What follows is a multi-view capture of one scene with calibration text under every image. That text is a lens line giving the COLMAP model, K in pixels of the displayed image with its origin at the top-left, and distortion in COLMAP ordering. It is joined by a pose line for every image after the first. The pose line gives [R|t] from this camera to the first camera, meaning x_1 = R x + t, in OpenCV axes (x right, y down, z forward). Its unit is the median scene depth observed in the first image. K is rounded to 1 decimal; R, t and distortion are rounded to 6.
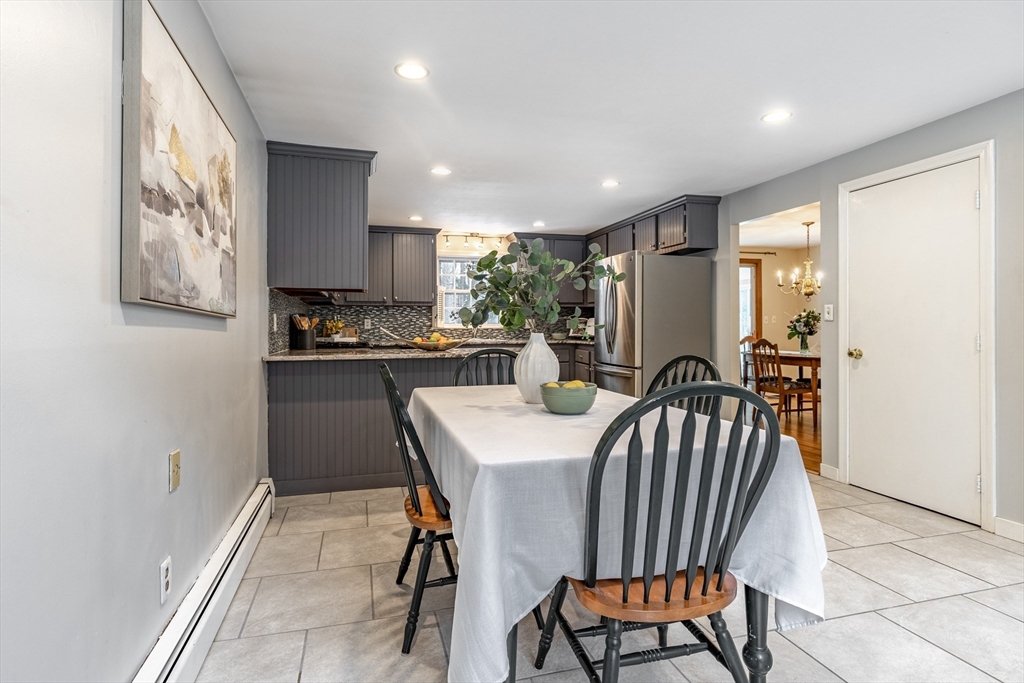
lens RADIAL K [[516.3, 0, 509.8], [0, 516.3, 335.4], [0, 0, 1]] dist [-0.005175, -0.000253]
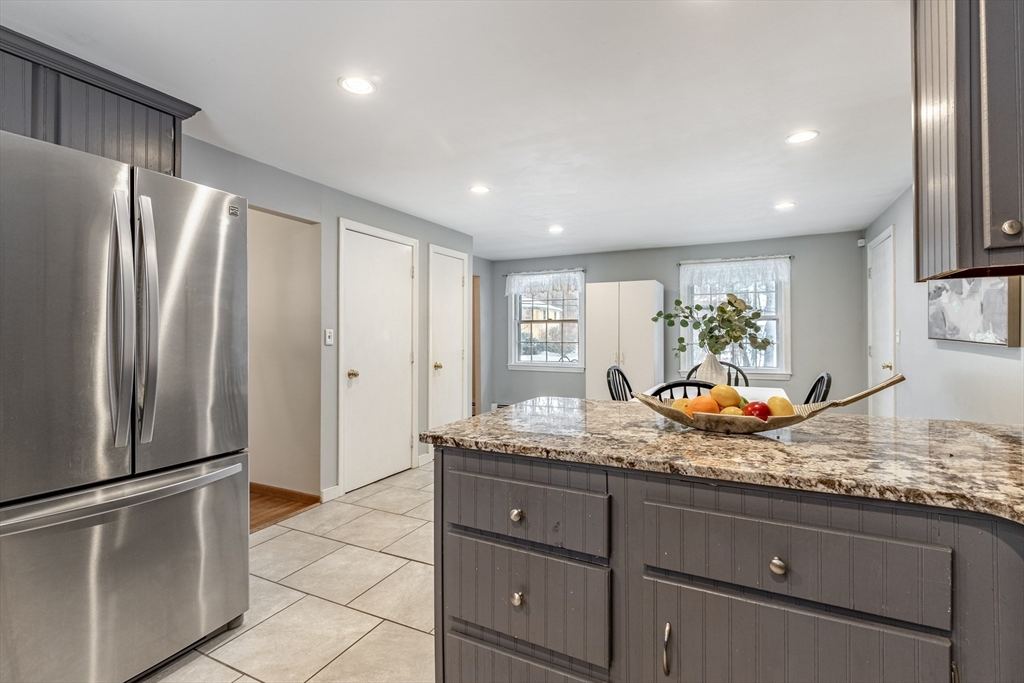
lens RADIAL K [[469.4, 0, 517.9], [0, 469.4, 329.5], [0, 0, 1]] dist [0.007197, -0.001904]
pose [[-0.731287, 0.013466, 0.681937, -0.246439], [0.016125, 0.999867, -0.002452, -0.042932], [-0.681880, 0.009203, -0.731407, 1.235058]]
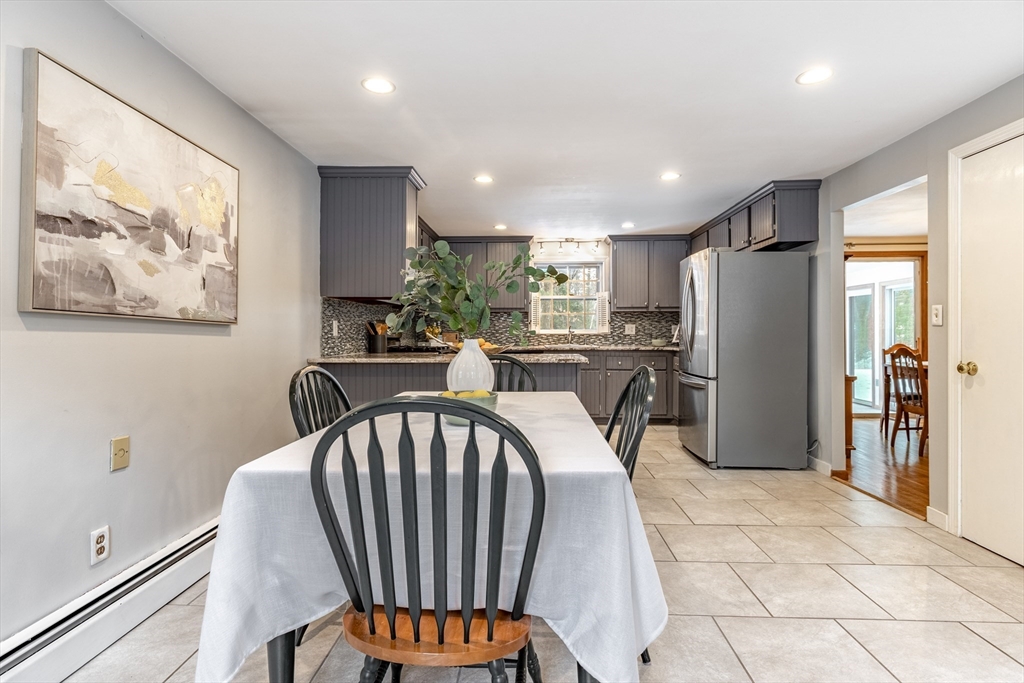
lens RADIAL K [[507.7, 0, 524.0], [0, 507.7, 338.9], [0, 0, 1]] dist [-0.004673, -0.001631]
pose [[0.952974, 0.005237, -0.303006, 0.220077], [-0.006523, 0.999974, -0.003230, -0.001141], [0.302981, 0.005055, 0.952983, 0.066539]]
